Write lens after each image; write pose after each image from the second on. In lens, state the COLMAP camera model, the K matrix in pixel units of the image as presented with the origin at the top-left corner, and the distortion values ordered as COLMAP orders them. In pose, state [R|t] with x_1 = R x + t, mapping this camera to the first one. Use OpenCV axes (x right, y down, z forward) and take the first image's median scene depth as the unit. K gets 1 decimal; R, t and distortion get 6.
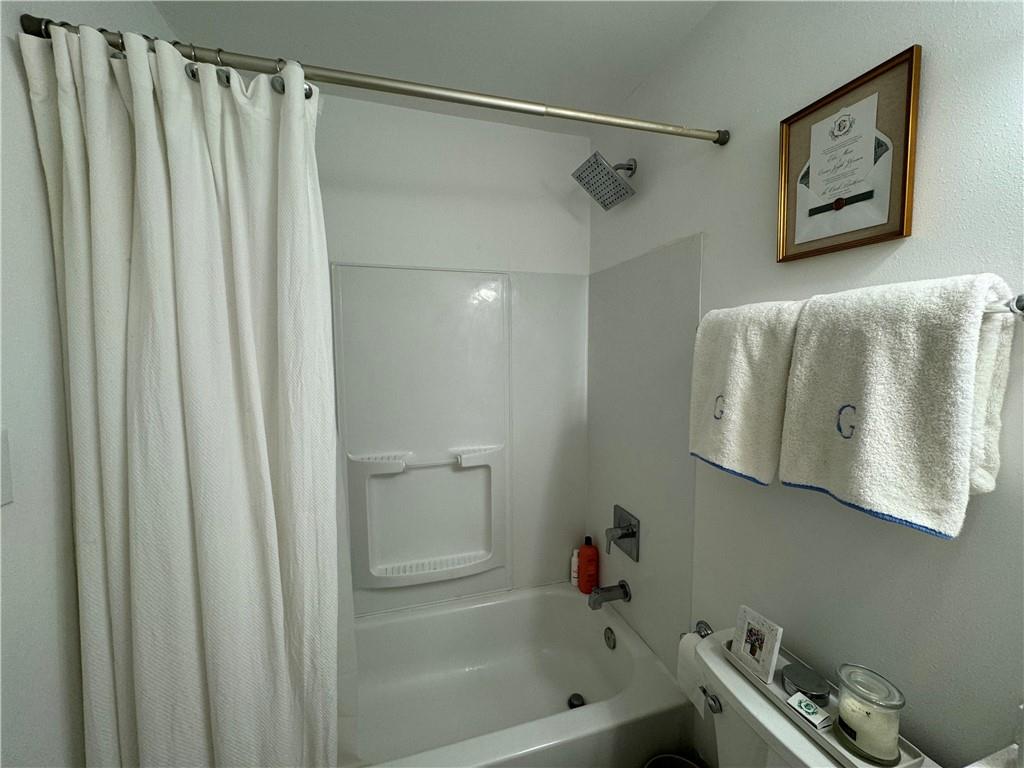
lens RADIAL K [[406.9, 0, 513.9], [0, 406.9, 380.0], [0, 0, 1]] dist [-0.002137, 0.000224]
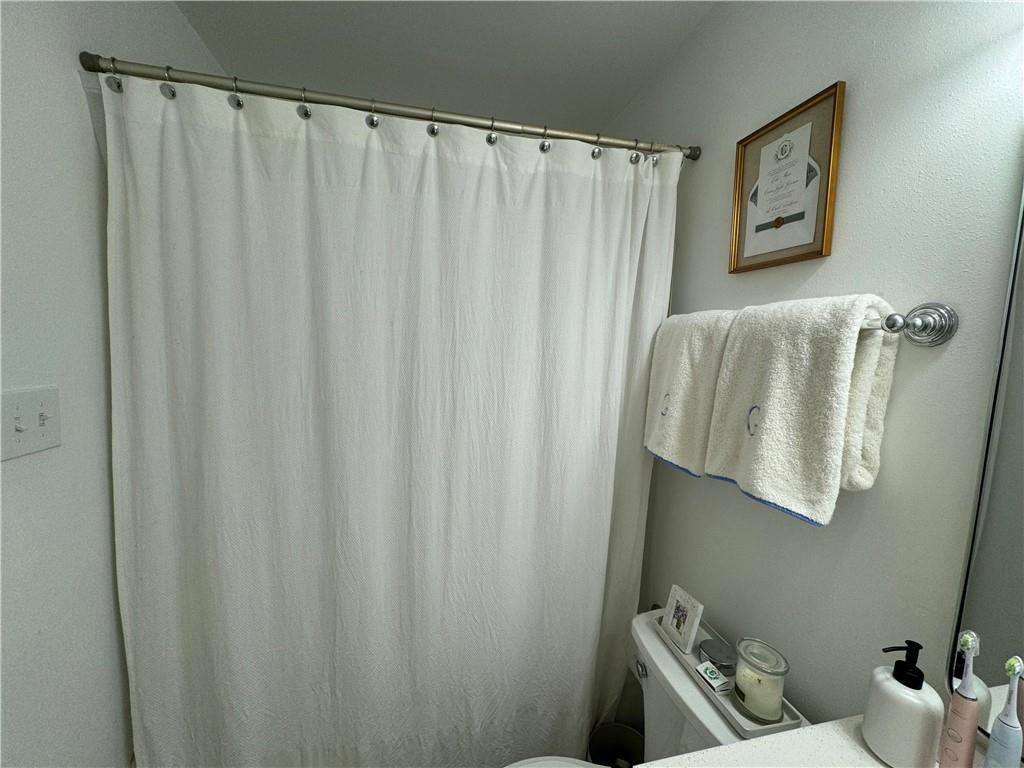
lens RADIAL K [[406.9, 0, 513.5], [0, 406.9, 379.8], [0, 0, 1]] dist [-0.002137, 0.000224]
pose [[0.996742, 0.050836, -0.062616, 0.203704], [-0.049975, 0.998634, 0.015238, 0.005134], [0.063305, -0.012059, 0.997921, -0.144930]]
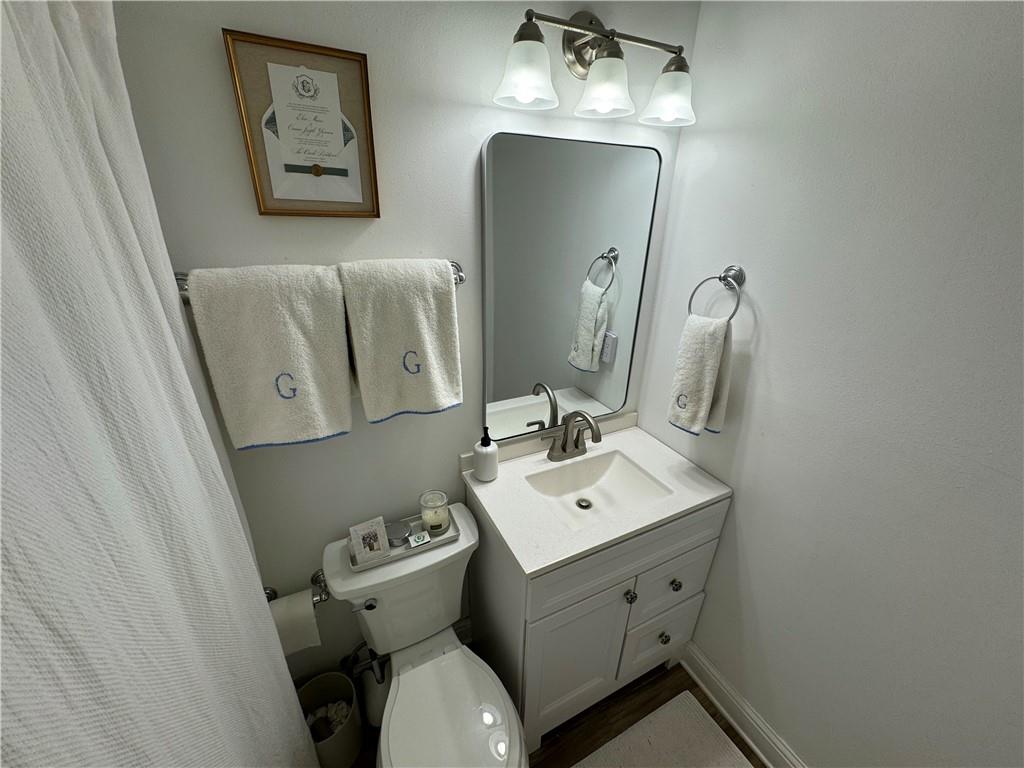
lens RADIAL K [[406.9, 0, 515.1], [0, 406.9, 383.1], [0, 0, 1]] dist [-0.002137, 0.000224]
pose [[-0.166510, -0.390474, 0.905430, -0.525073], [0.051791, 0.913519, 0.403487, -0.358956], [-0.984679, 0.114078, -0.131887, 0.761554]]
